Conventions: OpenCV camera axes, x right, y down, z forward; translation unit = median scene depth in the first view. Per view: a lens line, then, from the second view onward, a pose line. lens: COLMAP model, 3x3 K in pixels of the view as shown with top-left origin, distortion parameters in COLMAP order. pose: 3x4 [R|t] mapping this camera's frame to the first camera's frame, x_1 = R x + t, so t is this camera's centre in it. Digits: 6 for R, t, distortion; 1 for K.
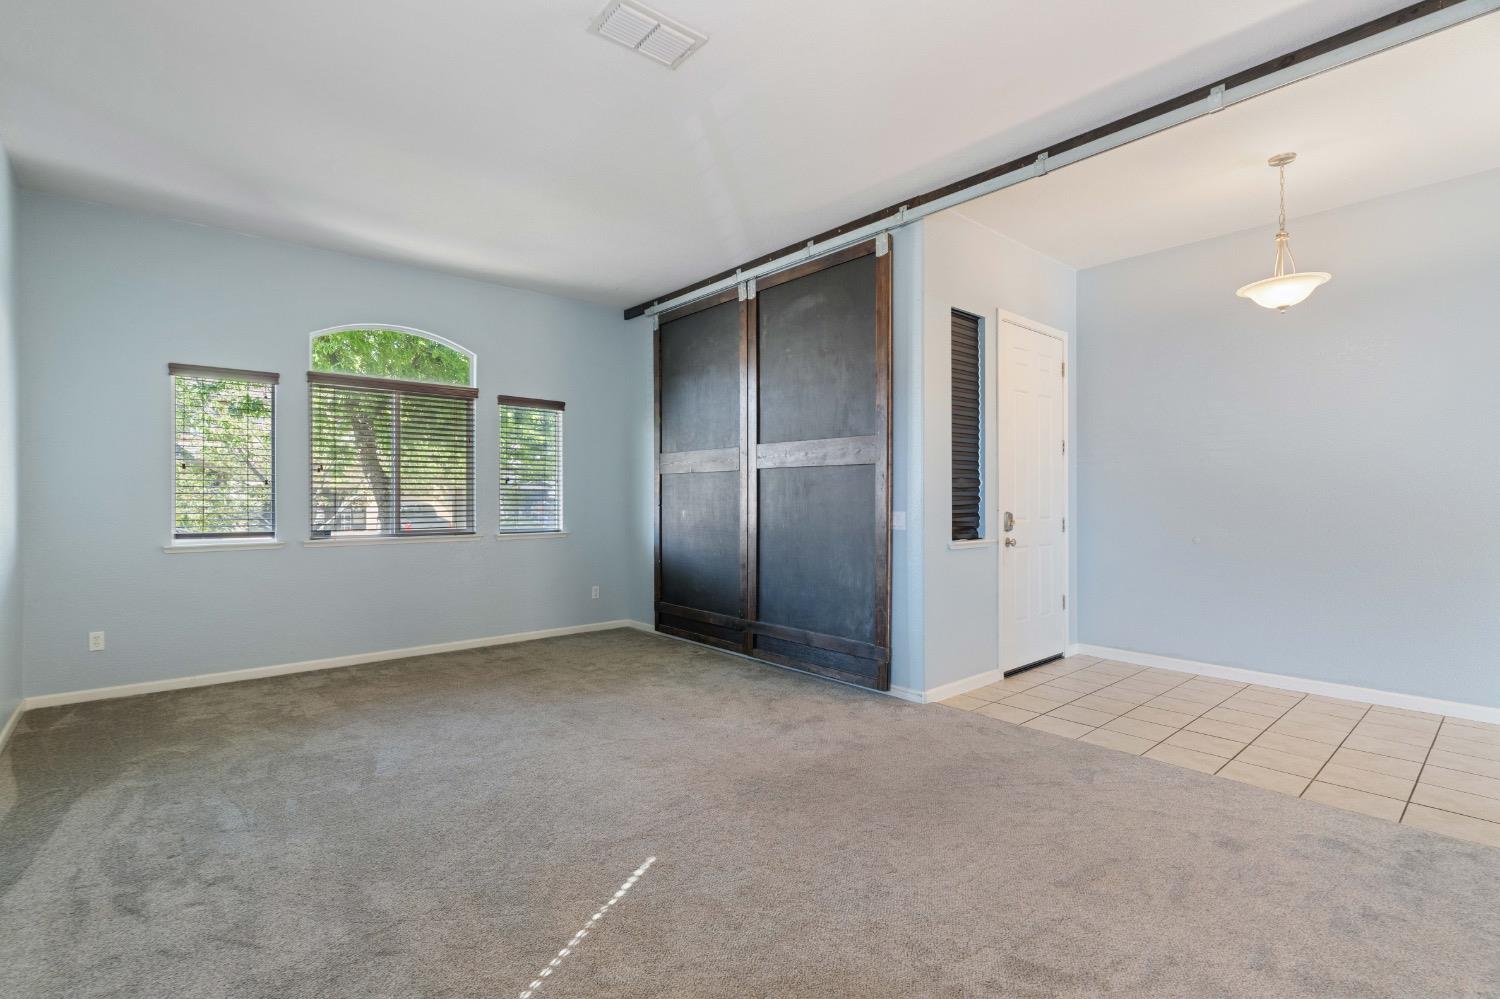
lens RADIAL K [[680.8, 0, 740.1], [0, 680.8, 501.6], [0, 0, 1]] dist [-0.006901, 0.002783]
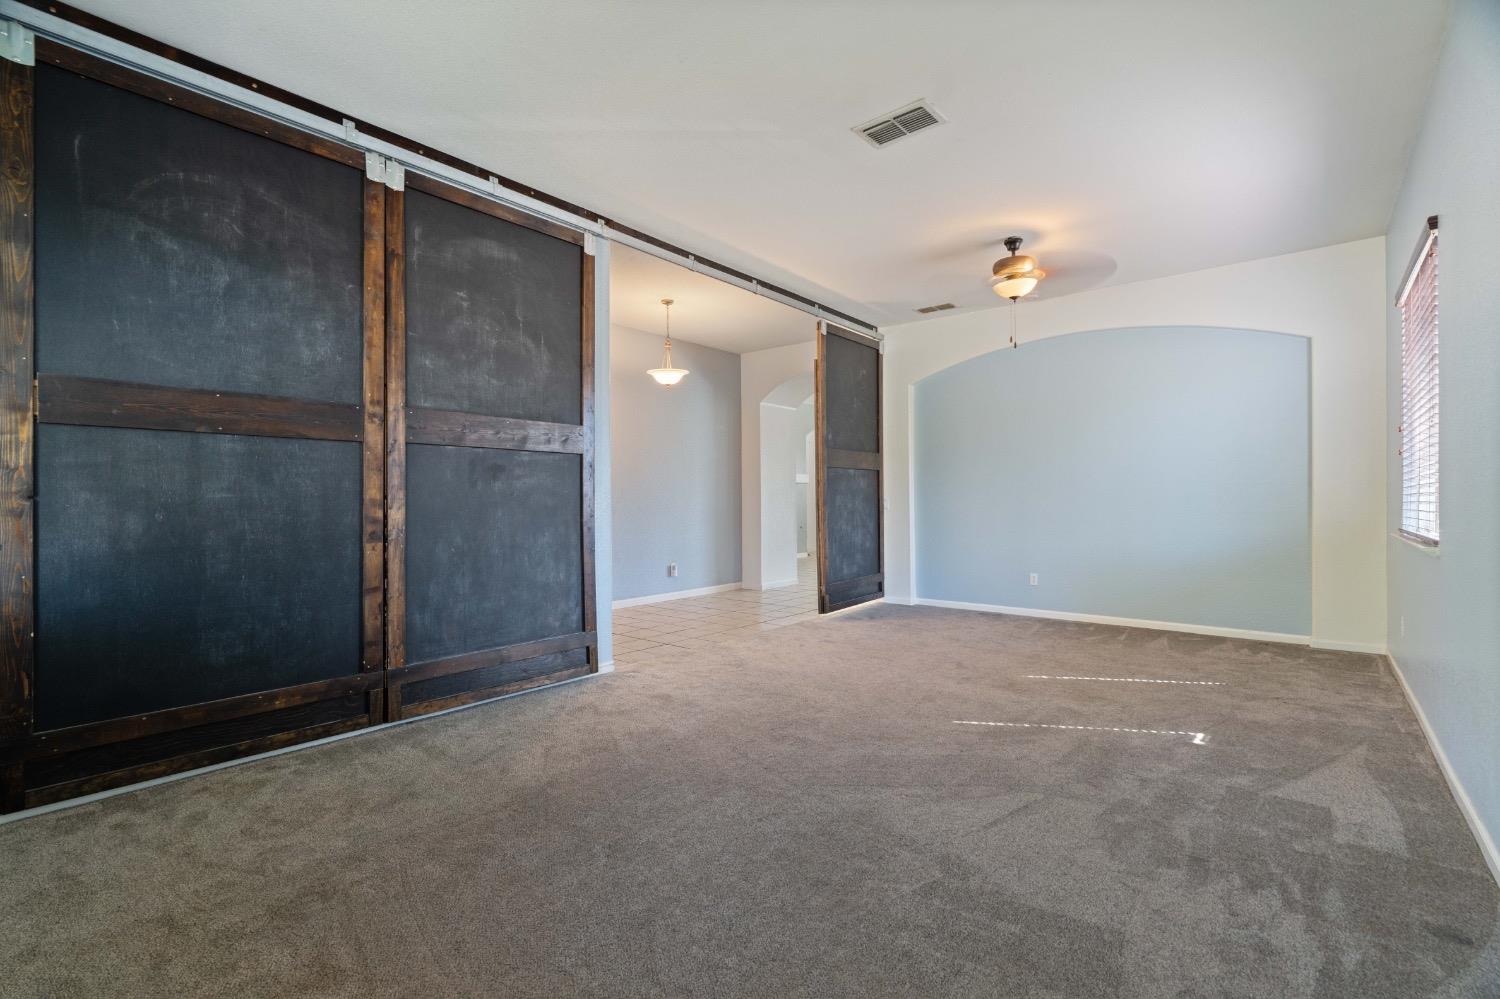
lens RADIAL K [[680.8, 0, 755.0], [0, 680.8, 494.8], [0, 0, 1]] dist [-0.006901, 0.002783]
pose [[-0.164572, 0.003969, 0.986357, -0.827952], [0.002955, 0.999989, -0.003530, 0.008900], [-0.986361, 0.002334, -0.164582, 0.893241]]
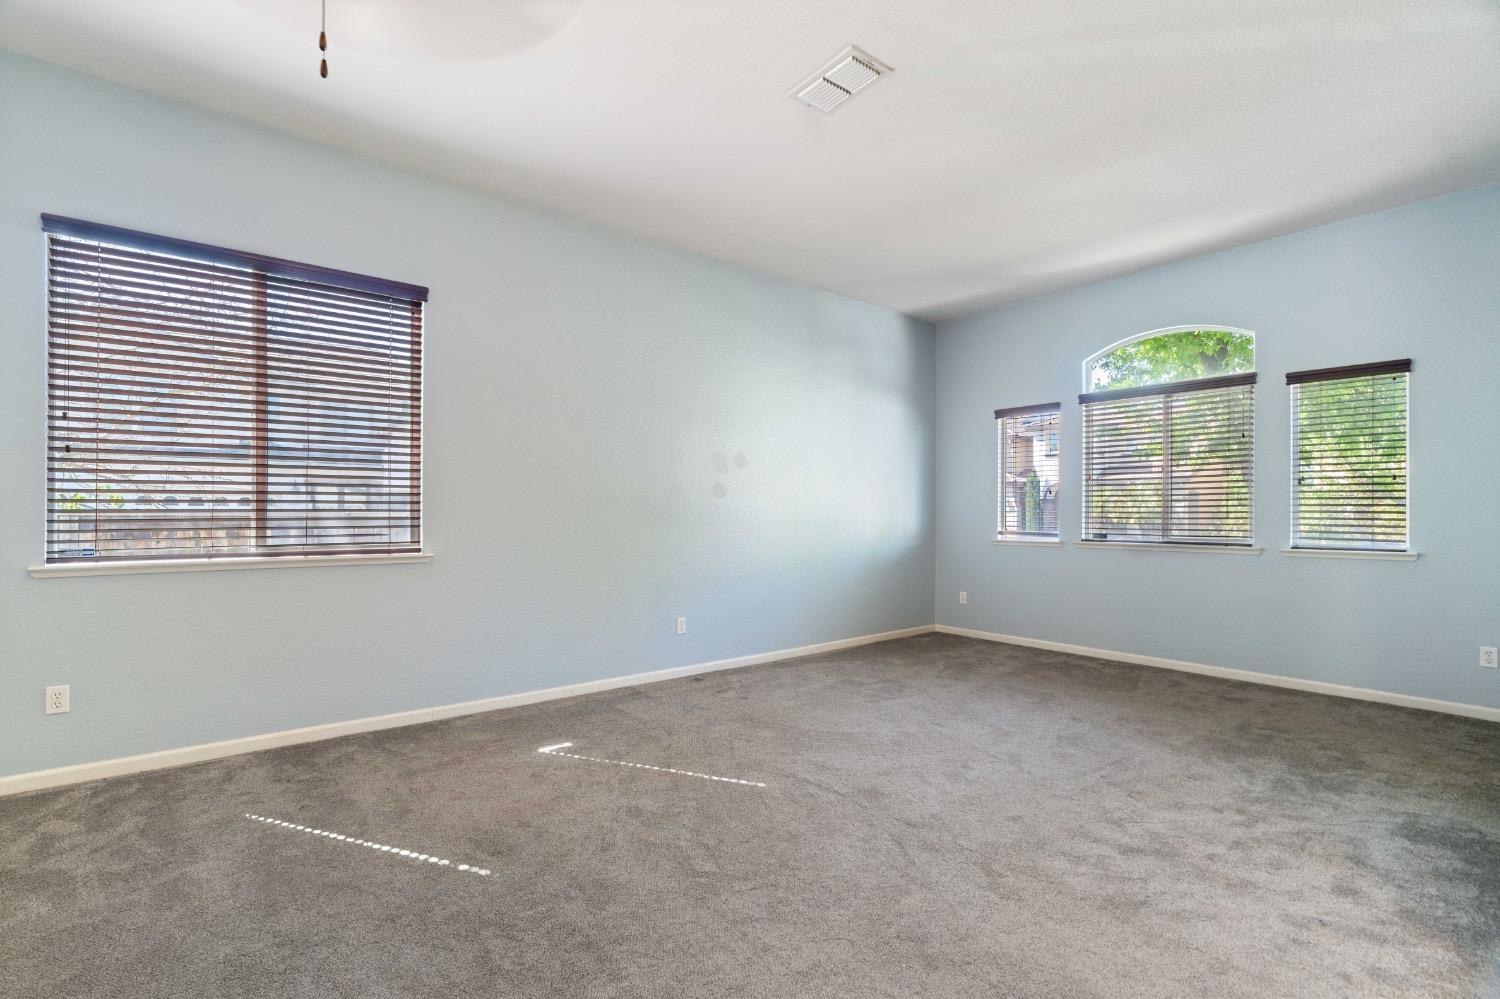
lens RADIAL K [[680.8, 0, 763.5], [0, 680.8, 510.8], [0, 0, 1]] dist [-0.006901, 0.002783]
pose [[-0.009299, -0.003910, -0.999949, 0.589324], [-0.006327, 0.999973, -0.003851, 0.014394], [0.999937, 0.006290, -0.009323, 0.531442]]
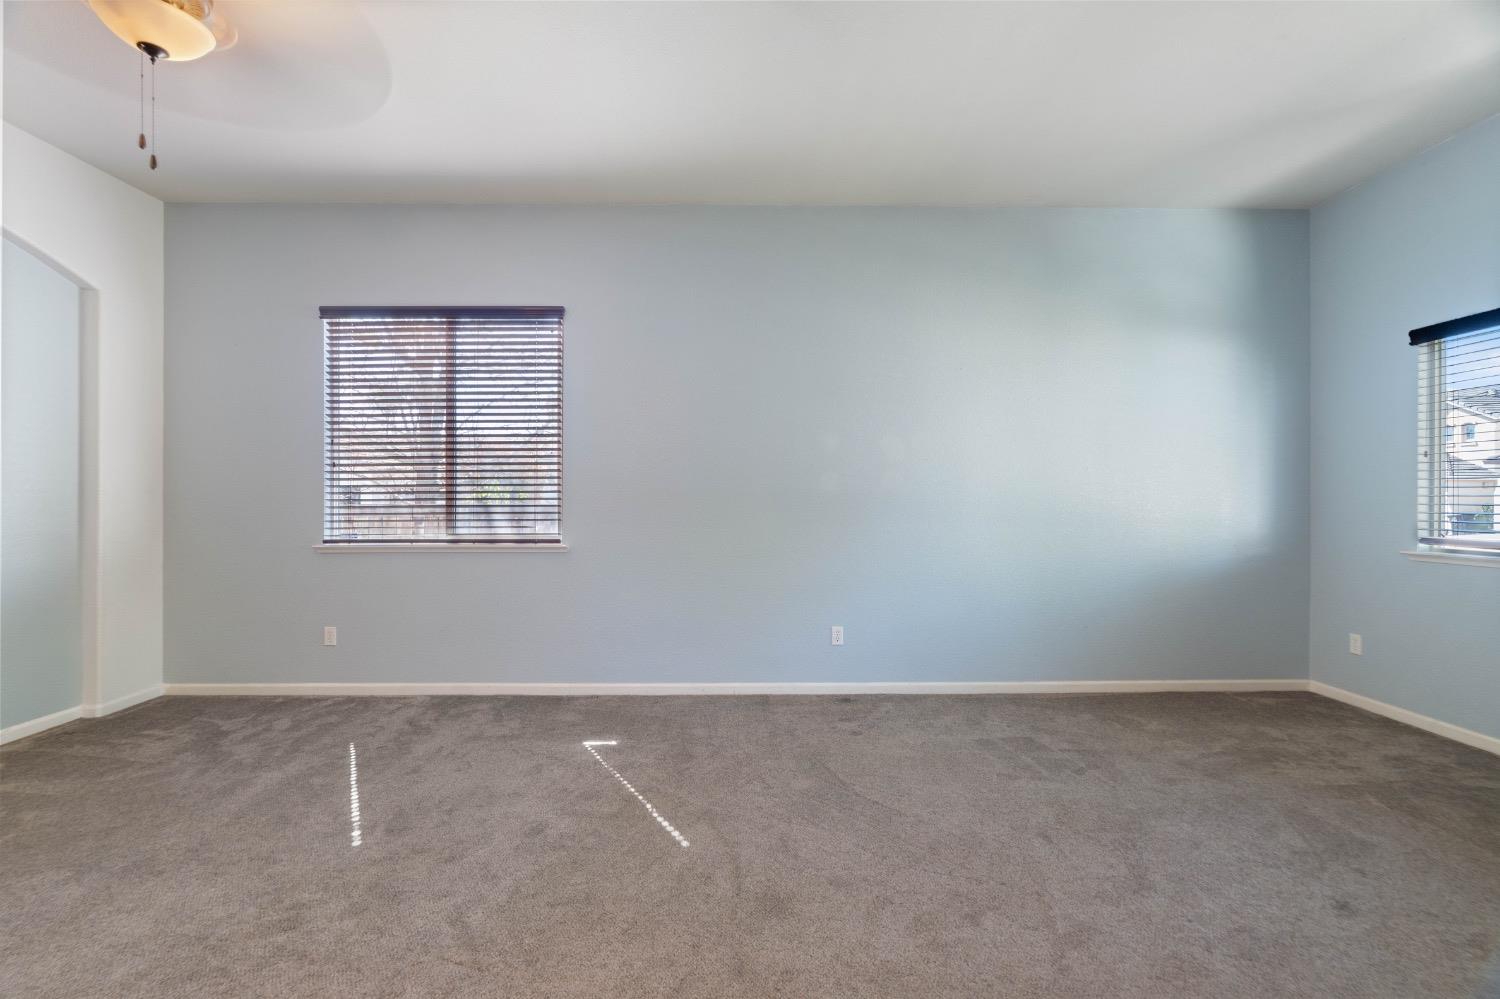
lens RADIAL K [[680.8, 0, 754.6], [0, 680.8, 499.7], [0, 0, 1]] dist [-0.006901, 0.002783]
pose [[-0.633509, -0.001061, -0.773734, 0.312460], [-0.002023, 0.999998, 0.000285, 0.003938], [0.773733, 0.001746, -0.633510, 0.907347]]
